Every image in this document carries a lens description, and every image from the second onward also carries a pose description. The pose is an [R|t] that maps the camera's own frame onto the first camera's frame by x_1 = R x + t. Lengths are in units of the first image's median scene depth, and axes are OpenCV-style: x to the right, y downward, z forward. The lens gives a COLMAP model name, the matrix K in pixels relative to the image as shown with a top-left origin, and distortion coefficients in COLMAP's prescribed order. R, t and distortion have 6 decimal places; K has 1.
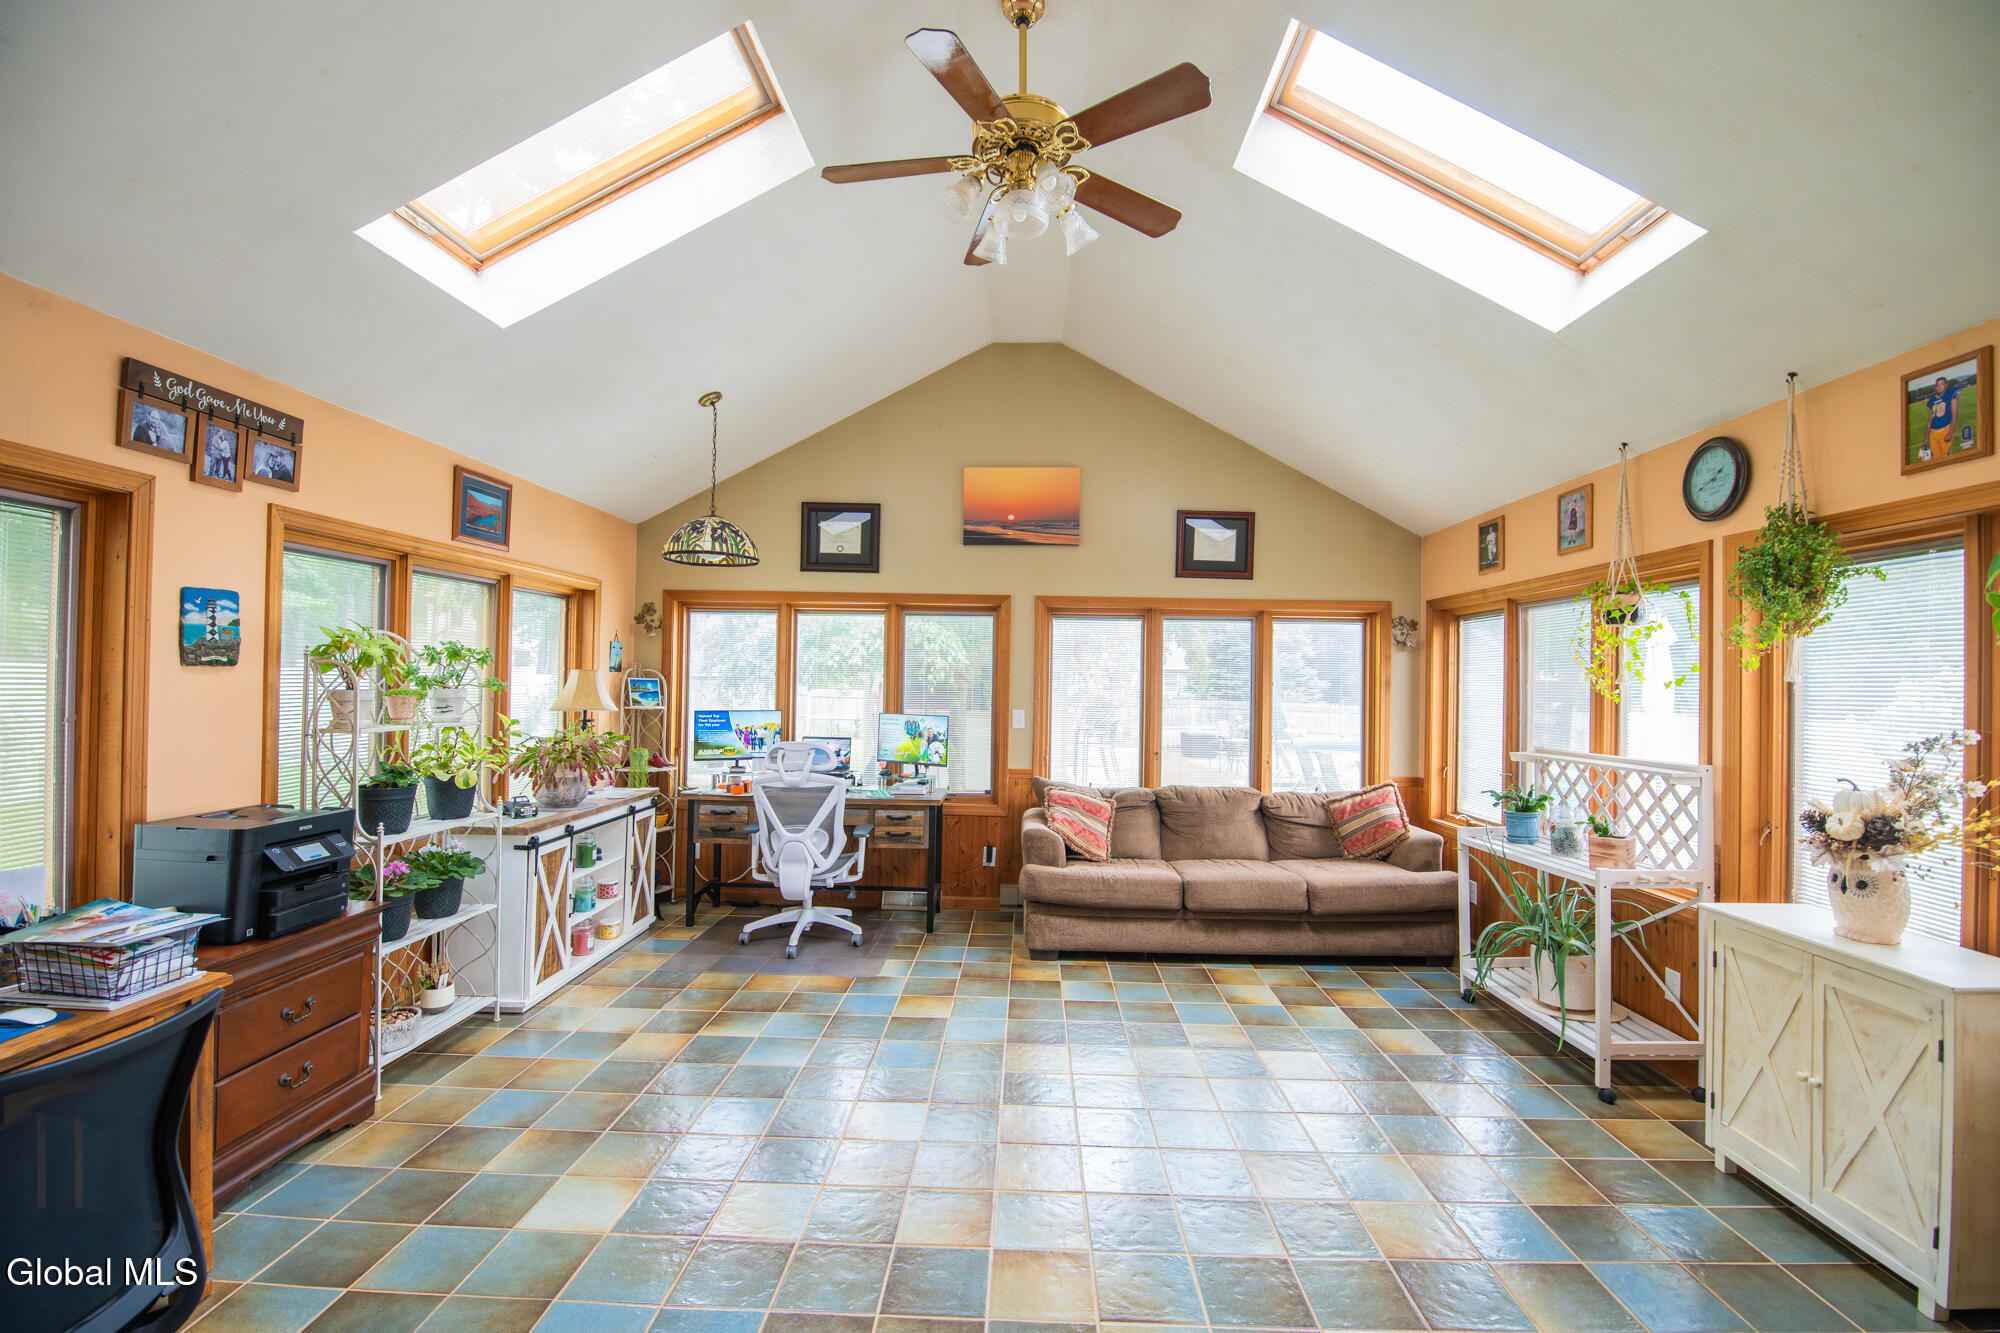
lens RADIAL K [[864.9, 0, 1001.3], [0, 864.9, 669.7], [0, 0, 1]] dist [-0.000207, -0.009783]
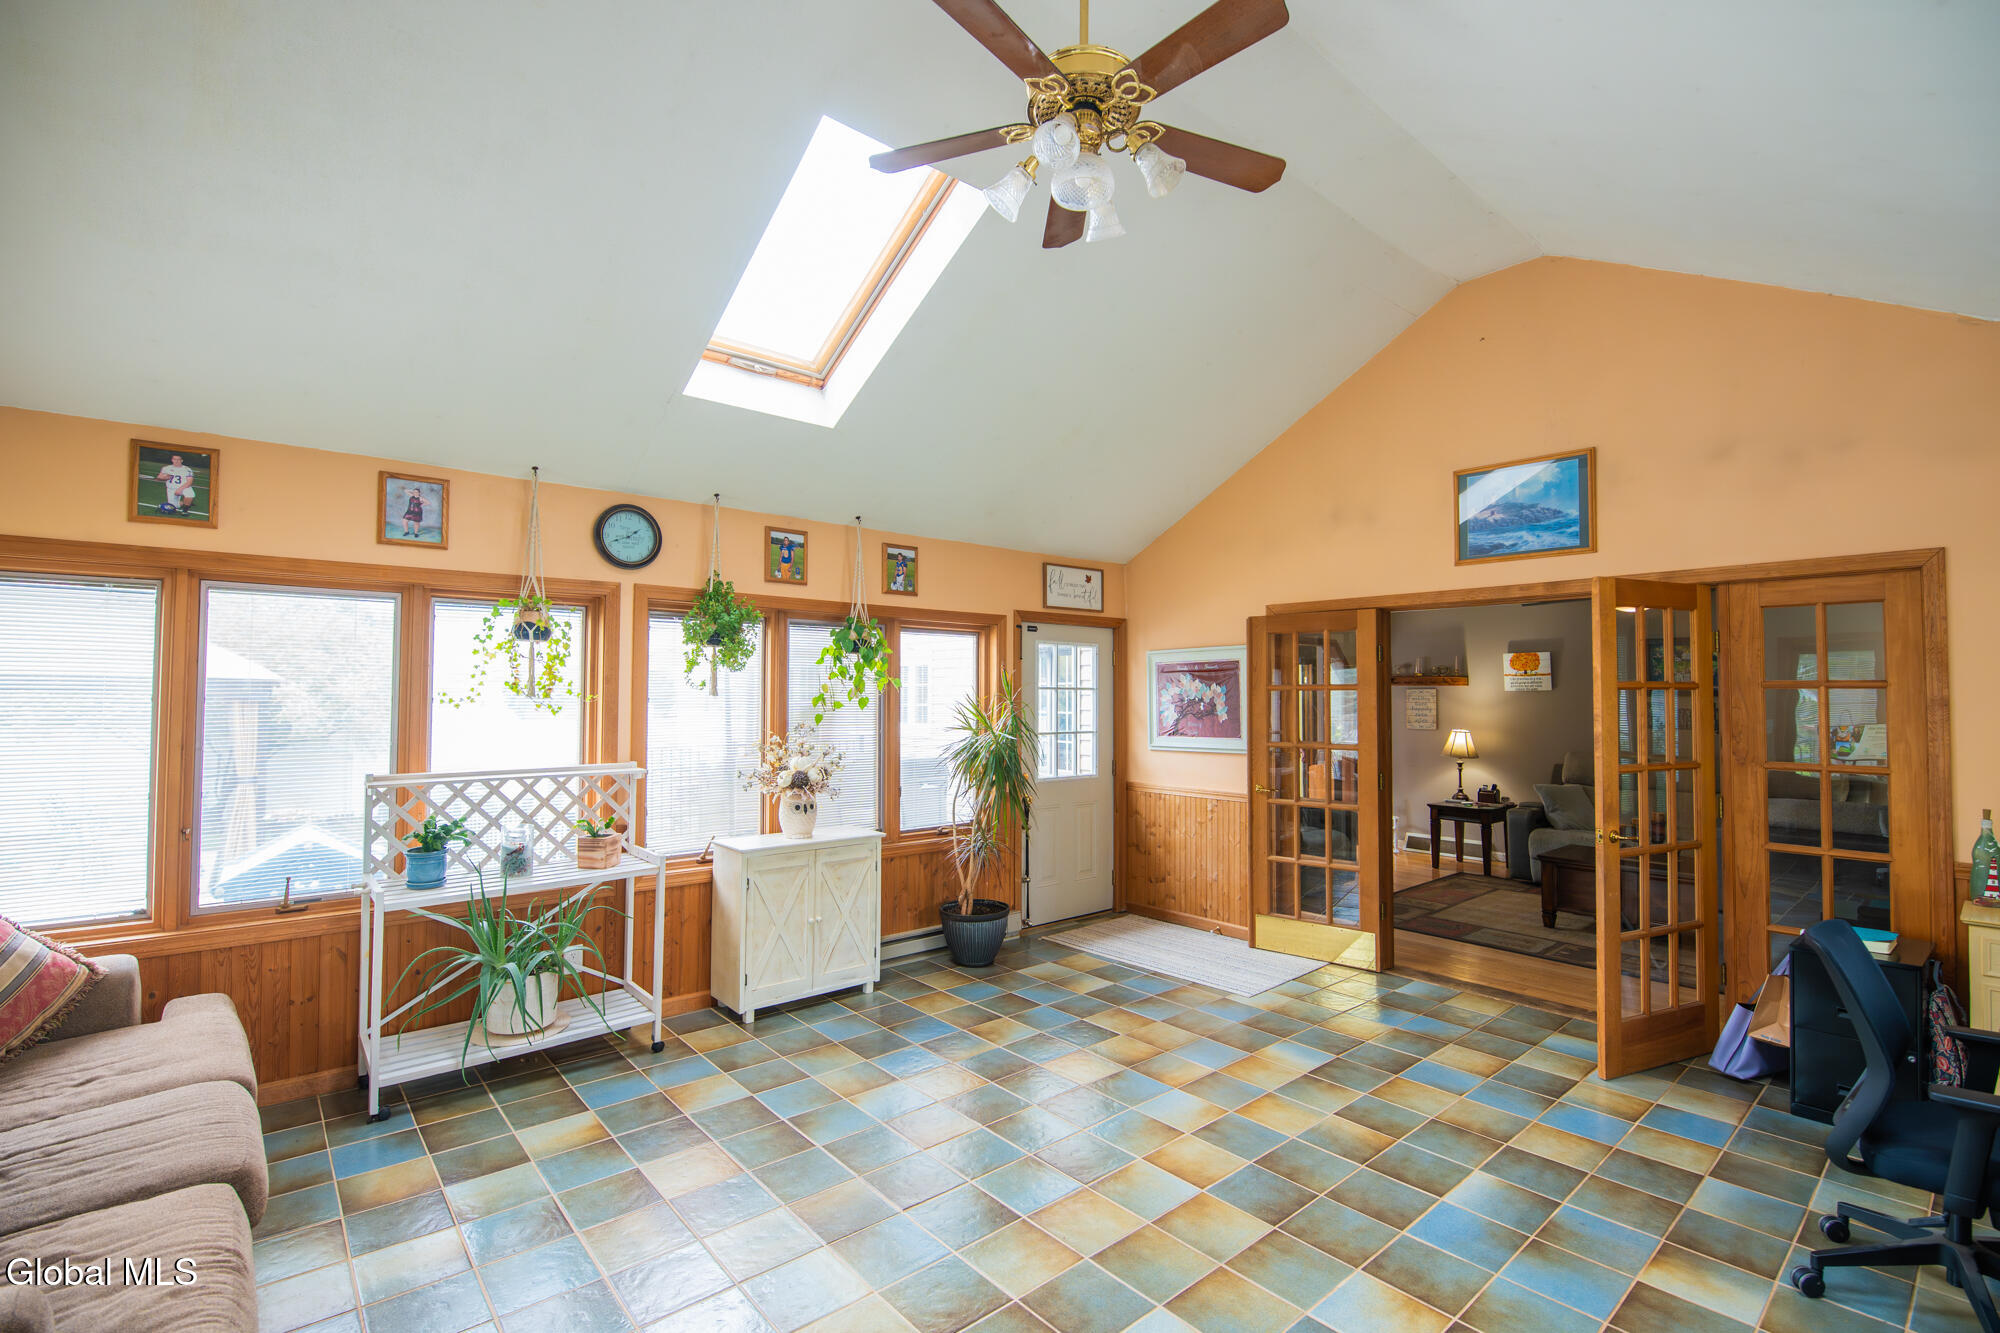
lens RADIAL K [[911.6, 0, 1000.0], [0, 911.6, 666.5], [0, 0, 1]] dist [0.000153, -0.011668]
pose [[-0.680481, 0.002931, 0.732760, -0.535641], [-0.026784, 0.999224, -0.028870, -0.005206], [-0.732276, -0.039271, -0.679875, 1.509750]]
